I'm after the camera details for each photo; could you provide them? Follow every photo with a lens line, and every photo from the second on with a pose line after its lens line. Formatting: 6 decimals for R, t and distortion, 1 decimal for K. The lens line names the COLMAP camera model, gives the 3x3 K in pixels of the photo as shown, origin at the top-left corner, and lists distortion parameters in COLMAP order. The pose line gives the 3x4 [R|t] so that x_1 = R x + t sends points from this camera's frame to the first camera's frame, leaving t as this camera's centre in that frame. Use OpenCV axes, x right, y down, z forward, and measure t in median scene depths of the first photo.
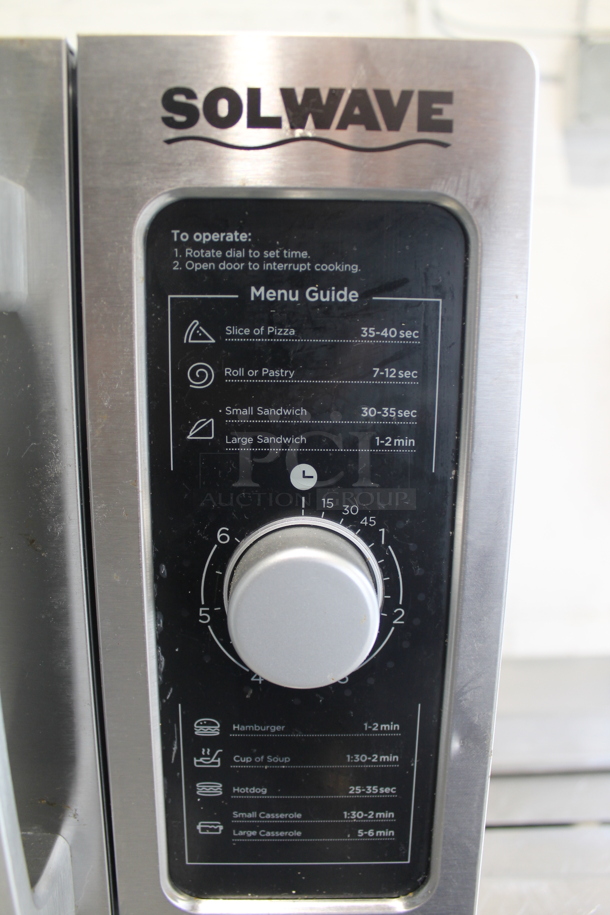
lens RADIAL K [[759.7, 0, 298.7], [0, 759.7, 459.9], [0, 0, 1]] dist [-0.157049, 0.097496]
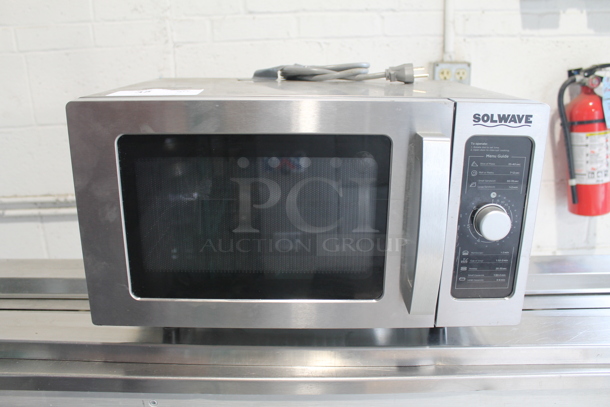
lens RADIAL K [[506.4, 0, 309.3], [0, 506.4, 201.6], [0, 0, 1]] dist [-0.157049, 0.097496]
pose [[0.999904, 0.002198, -0.013680, -1.071674], [-0.001027, 0.996378, 0.085033, -0.192594], [0.013817, -0.085011, 0.996284, -2.007028]]
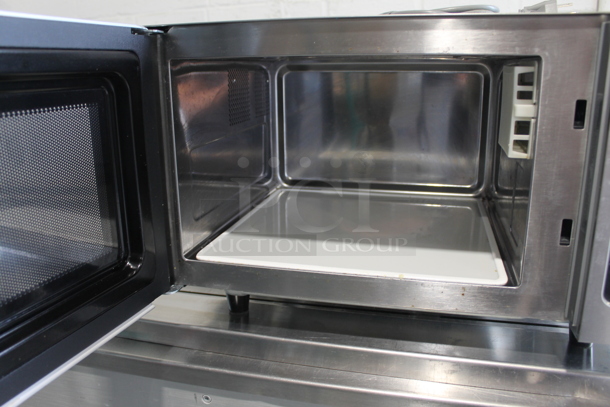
lens RADIAL K [[506.4, 0, 302.4], [0, 506.4, 201.3], [0, 0, 1]] dist [-0.157049, 0.097496]
pose [[0.959869, 0.047631, -0.276375, -0.925207], [-0.032849, 0.997783, 0.057874, 0.161243], [0.278519, -0.046473, 0.959306, -1.293374]]
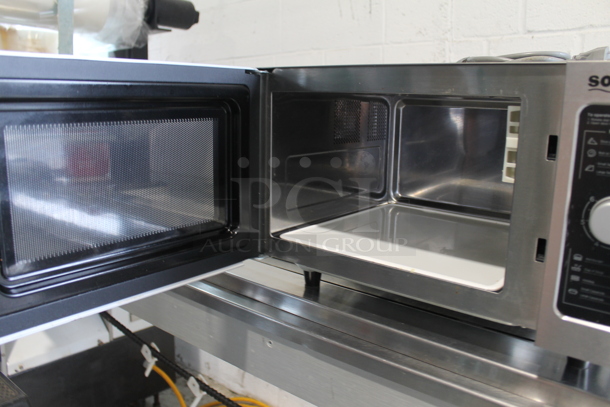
lens RADIAL K [[506.4, 0, 303.5], [0, 506.4, 200.7], [0, 0, 1]] dist [-0.157049, 0.097496]
pose [[0.751747, 0.134233, -0.645646, 0.354282], [-0.143529, 0.988898, 0.038481, 0.219090], [0.643643, 0.063740, 0.762667, -1.613920]]
